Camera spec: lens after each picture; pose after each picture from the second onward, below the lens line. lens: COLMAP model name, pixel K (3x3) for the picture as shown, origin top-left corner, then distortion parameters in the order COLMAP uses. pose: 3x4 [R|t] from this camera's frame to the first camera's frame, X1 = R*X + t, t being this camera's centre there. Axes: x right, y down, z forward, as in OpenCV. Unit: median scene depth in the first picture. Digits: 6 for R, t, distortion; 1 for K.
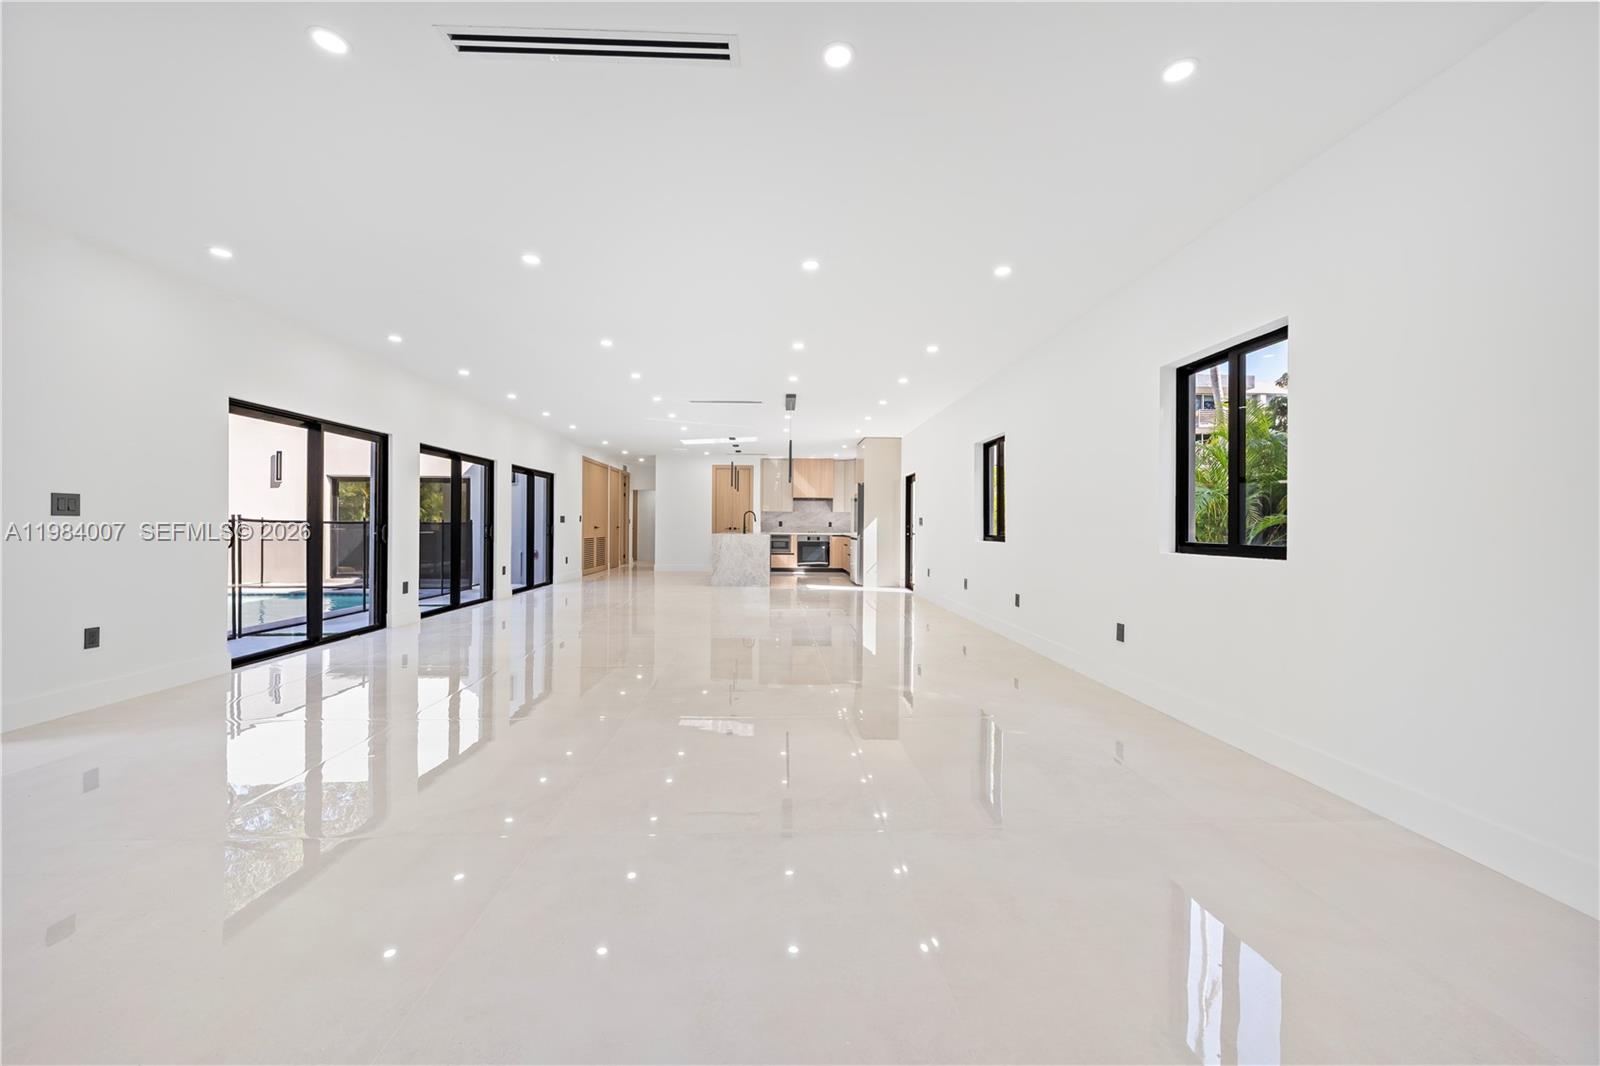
lens RADIAL K [[584.2, 0, 799.5], [0, 584.2, 527.9], [0, 0, 1]] dist [-0.000612, -0.000108]
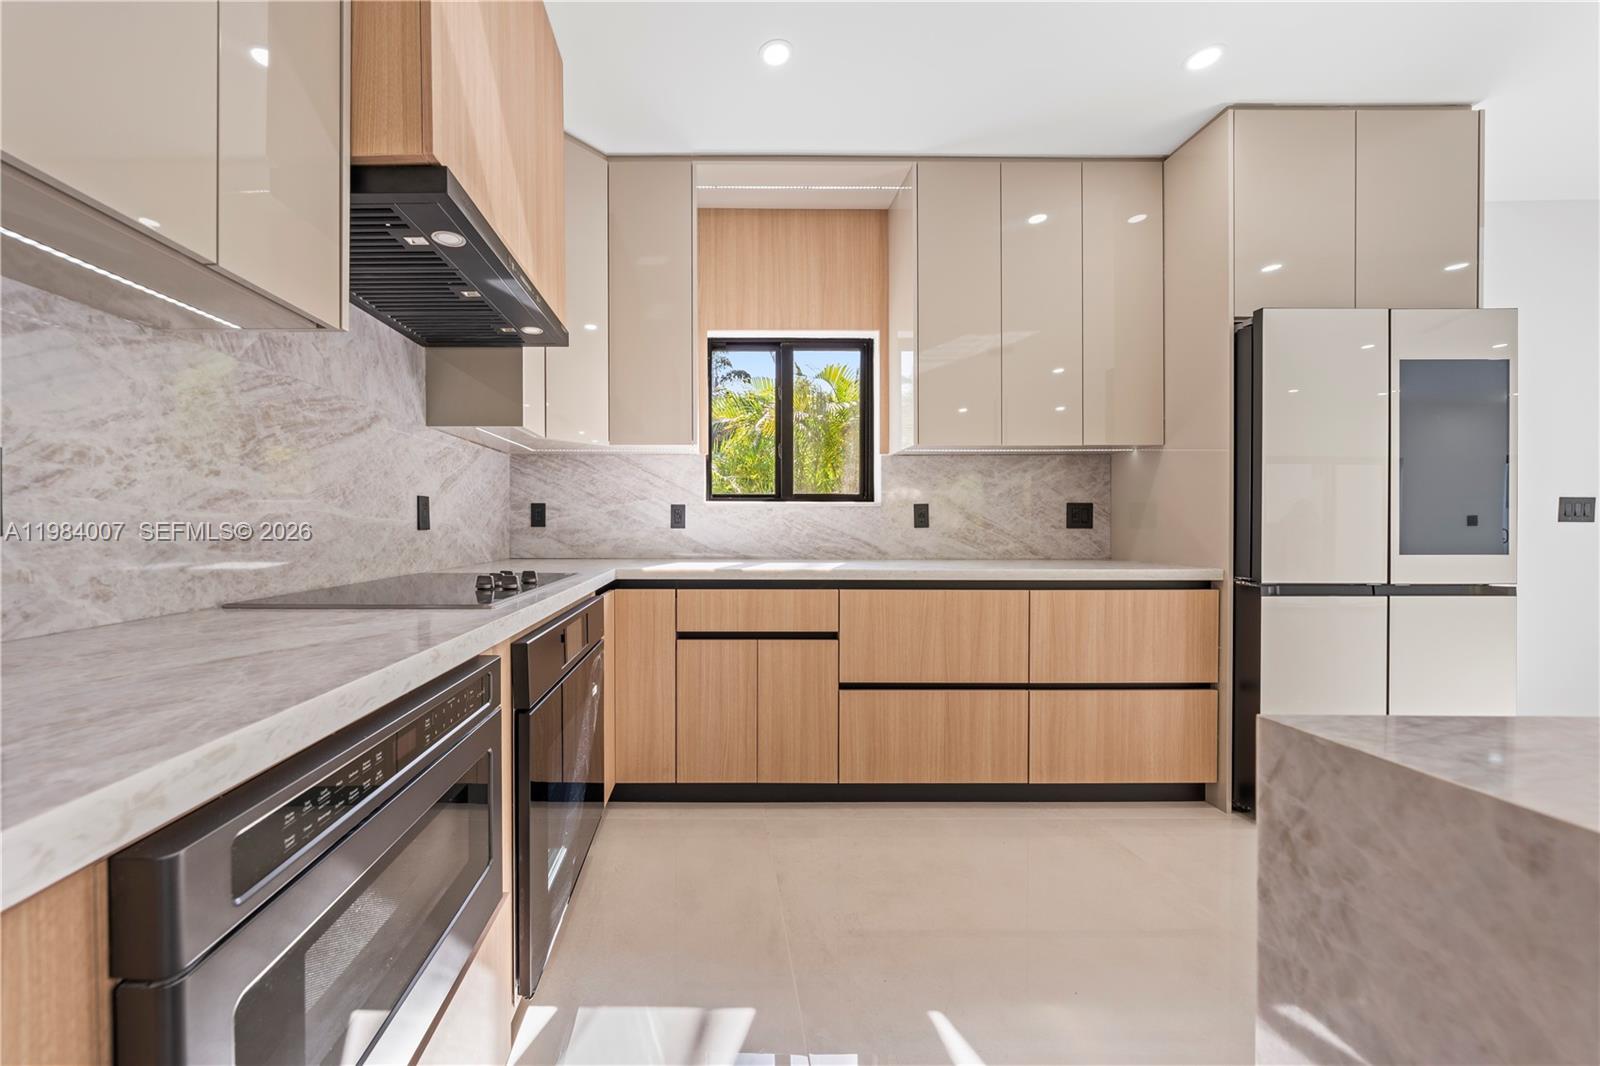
lens RADIAL K [[574.9, 0, 713.5], [0, 574.9, 531.5], [0, 0, 1]] dist [-0.001087, -0.000177]
pose [[0.047769, -0.017883, 0.998698, -0.086230], [0.003496, 0.999837, 0.017737, -0.004048], [-0.998852, 0.002645, 0.047824, 0.980393]]
